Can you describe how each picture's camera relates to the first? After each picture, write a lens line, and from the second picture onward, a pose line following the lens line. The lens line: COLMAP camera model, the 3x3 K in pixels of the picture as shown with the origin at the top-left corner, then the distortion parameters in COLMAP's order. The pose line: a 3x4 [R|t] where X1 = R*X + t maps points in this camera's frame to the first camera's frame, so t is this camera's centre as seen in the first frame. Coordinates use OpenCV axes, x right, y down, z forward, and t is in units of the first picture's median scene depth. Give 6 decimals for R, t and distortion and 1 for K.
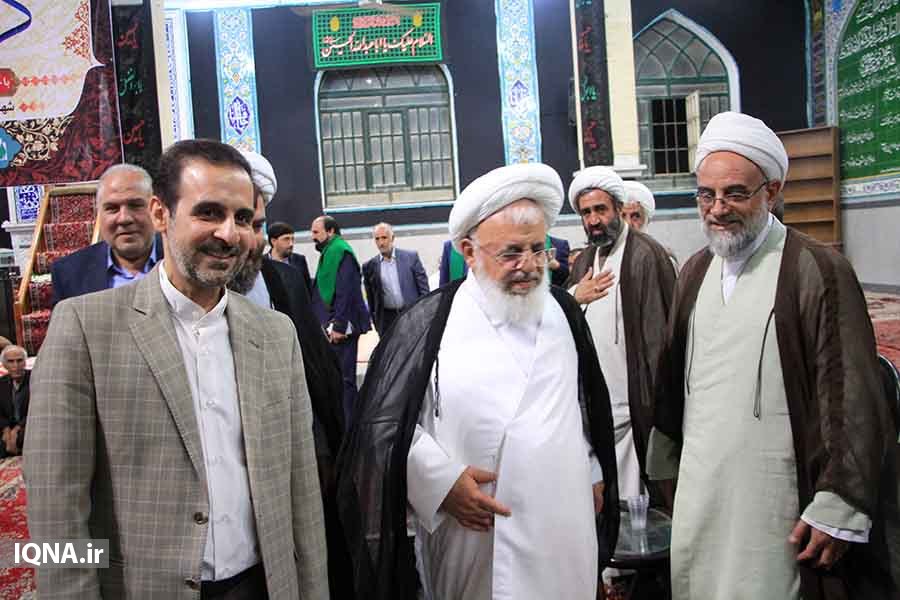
lens RADIAL K [[780.7, 0, 443.9], [0, 780.7, 300.2], [0, 0, 1]] dist [-0.111587, 0.060527]
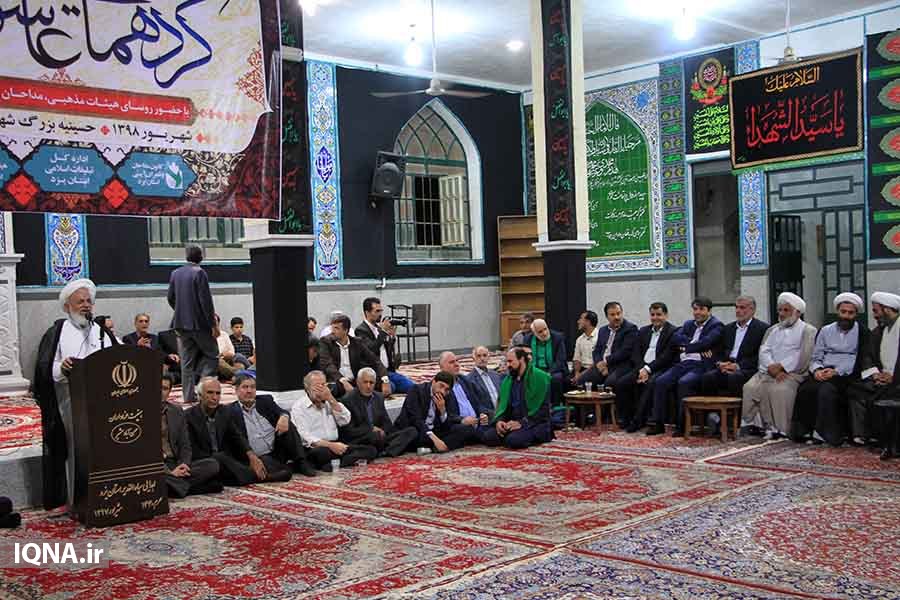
lens RADIAL K [[1059.6, 0, 449.3], [0, 1059.6, 299.4], [0, 0, 1]] dist [-0.246683, 0.000000]
pose [[0.746230, 0.031942, 0.664922, -0.782651], [0.042086, 0.994586, -0.095012, 0.062716], [-0.664357, 0.098884, 0.740845, -0.131269]]
